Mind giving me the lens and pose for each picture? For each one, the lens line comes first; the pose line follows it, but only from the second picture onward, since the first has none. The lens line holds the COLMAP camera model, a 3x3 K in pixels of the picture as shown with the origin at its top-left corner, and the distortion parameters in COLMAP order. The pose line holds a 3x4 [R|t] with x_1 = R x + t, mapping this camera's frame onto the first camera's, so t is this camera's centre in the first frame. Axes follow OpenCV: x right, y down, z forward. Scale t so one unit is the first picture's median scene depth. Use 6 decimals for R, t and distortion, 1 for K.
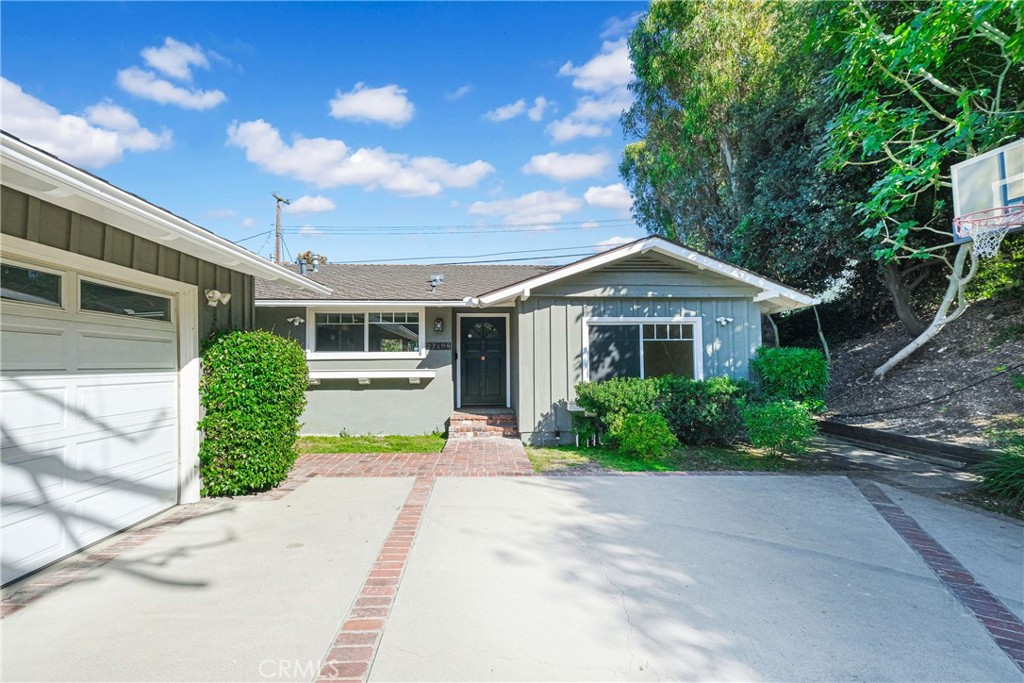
lens RADIAL K [[440.0, 0, 509.7], [0, 440.0, 342.5], [0, 0, 1]] dist [-0.005391, -0.000643]
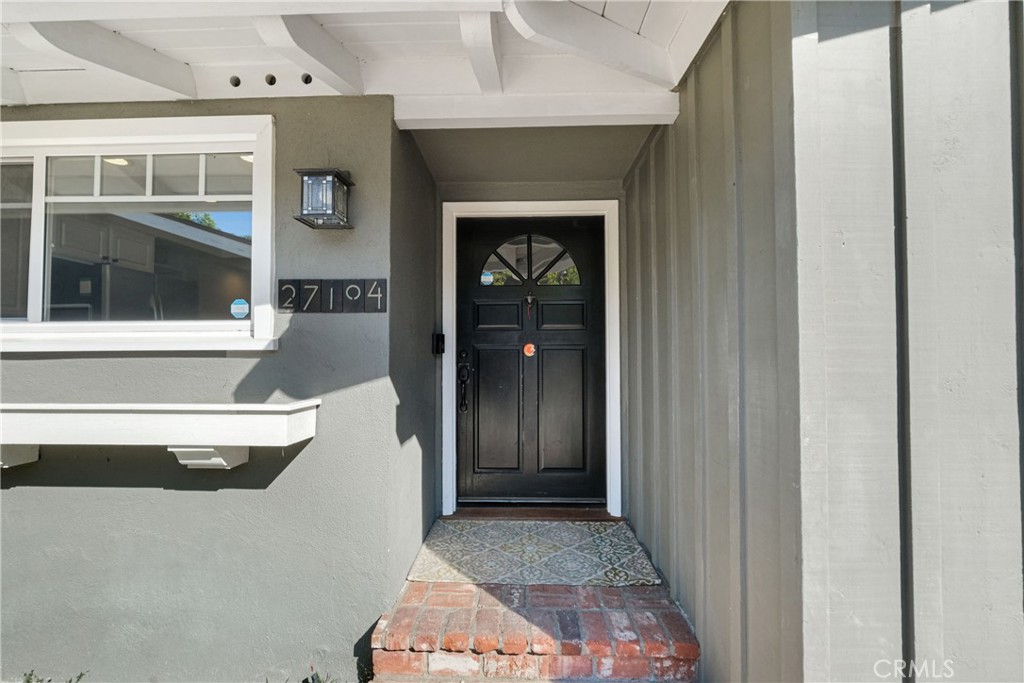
lens RADIAL K [[440.0, 0, 509.7], [0, 440.0, 342.5], [0, 0, 1]] dist [-0.005391, -0.000643]
pose [[0.995632, 0.003727, -0.093287, -0.055395], [-0.001487, 0.999709, 0.024071, 0.027772], [0.093350, -0.023827, 0.995348, 0.837606]]
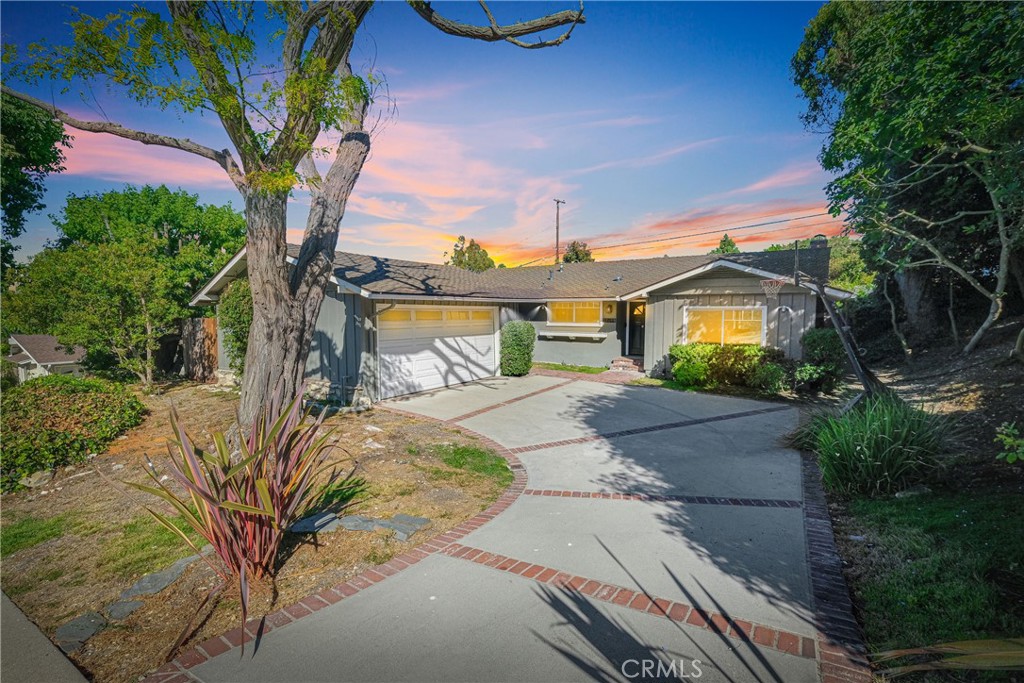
lens RADIAL K [[440.0, 0, 509.7], [0, 440.0, 342.5], [0, 0, 1]] dist [-0.005391, -0.000643]
pose [[0.795081, 0.052080, -0.604262, 0.663792], [0.019805, 0.993546, 0.111690, -0.121386], [0.606179, -0.100770, 0.788918, -0.760979]]
